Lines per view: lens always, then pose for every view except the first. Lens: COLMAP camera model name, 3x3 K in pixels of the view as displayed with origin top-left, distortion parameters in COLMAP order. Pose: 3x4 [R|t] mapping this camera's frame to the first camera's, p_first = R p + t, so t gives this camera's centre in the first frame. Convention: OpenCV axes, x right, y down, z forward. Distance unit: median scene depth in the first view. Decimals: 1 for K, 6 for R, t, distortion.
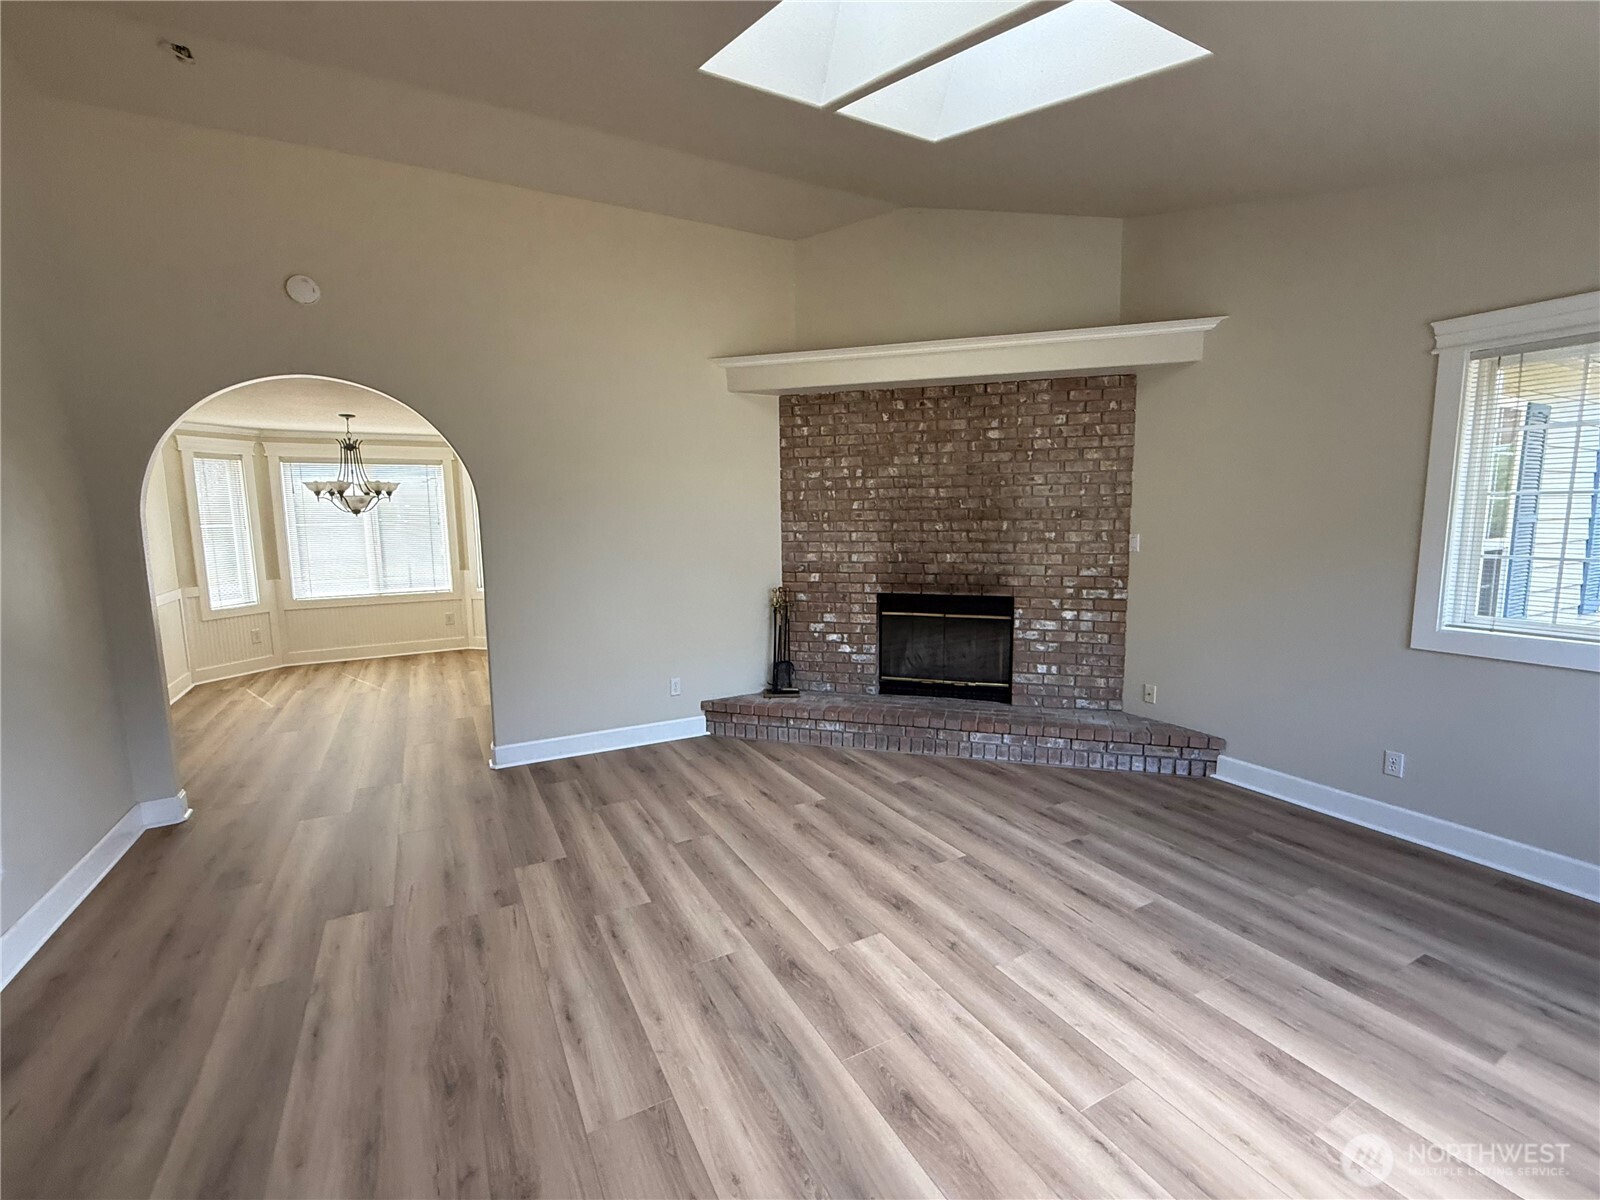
lens RADIAL K [[696.1, 0, 802.3], [0, 696.1, 599.3], [0, 0, 1]] dist [0.000217, 0.000172]
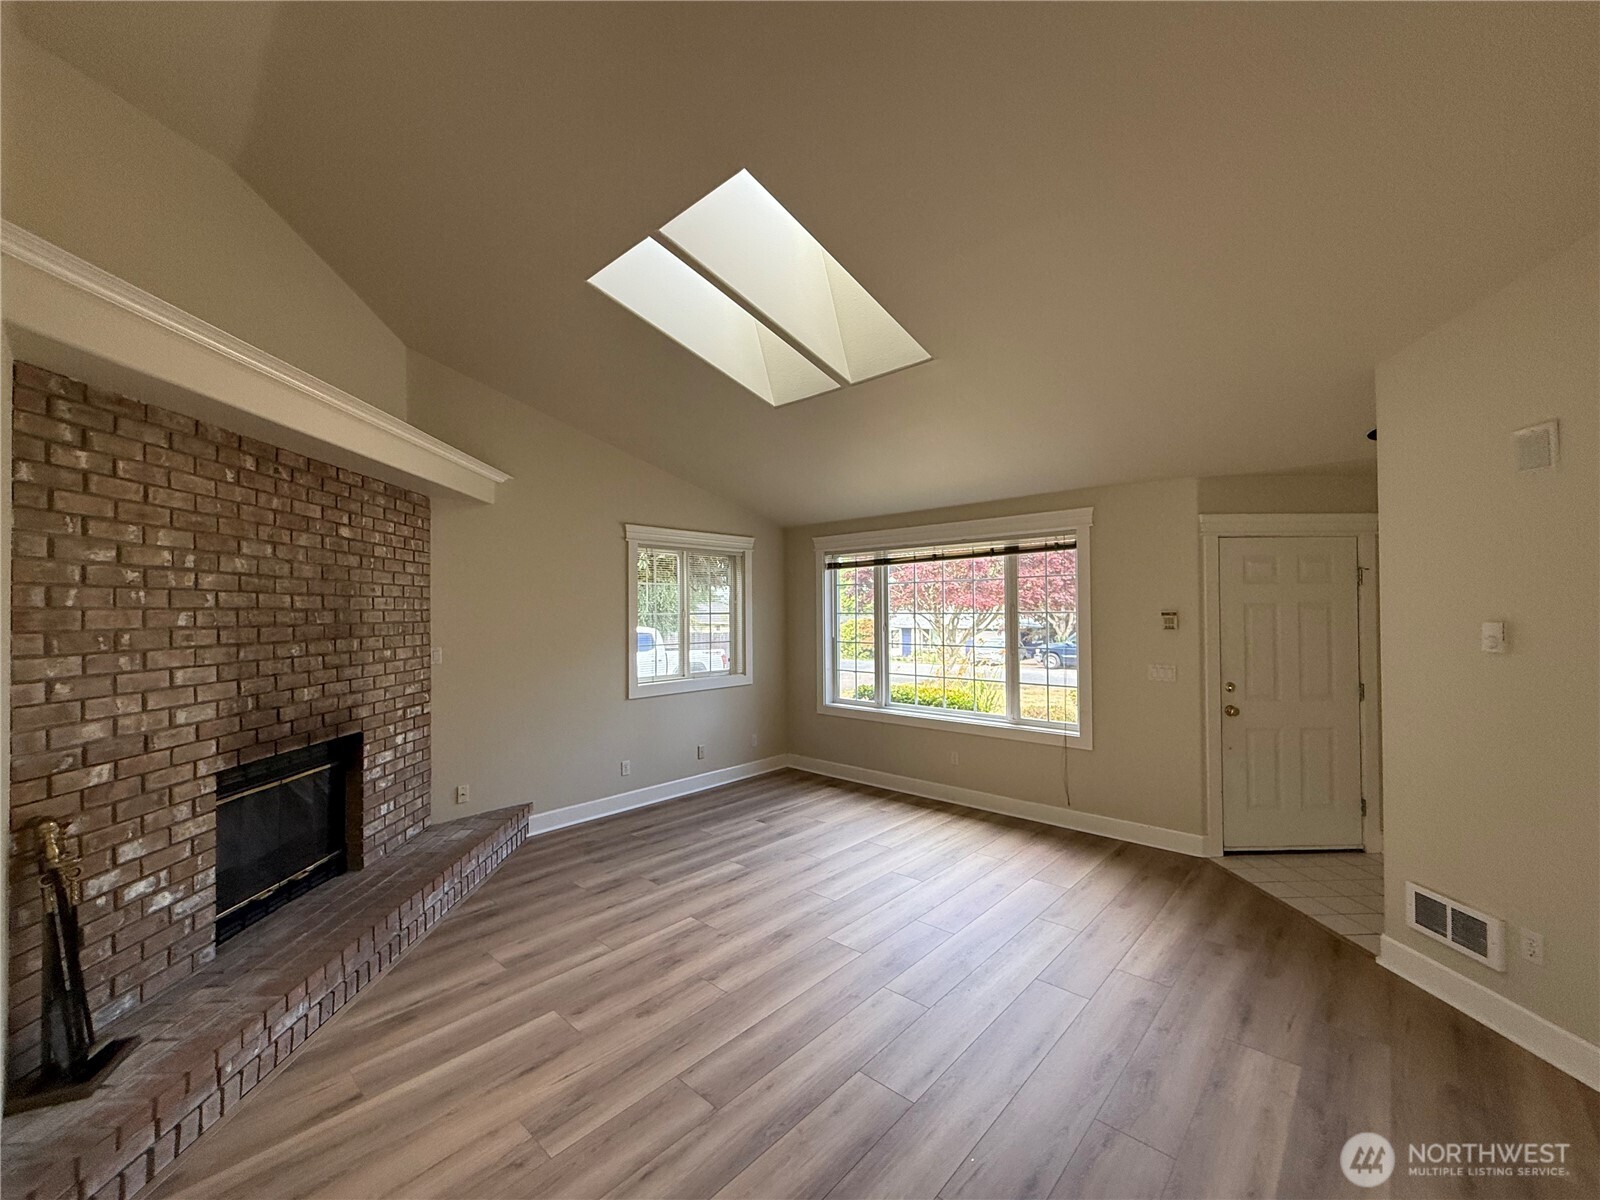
lens RADIAL K [[633.0, 0, 803.2], [0, 633.0, 603.1], [0, 0, 1]] dist [0.000567, -0.000004]
pose [[-0.311319, 0.027551, 0.949906, -0.562796], [0.129369, 0.991503, 0.013641, -0.095634], [-0.941459, 0.127135, -0.312238, 0.724957]]
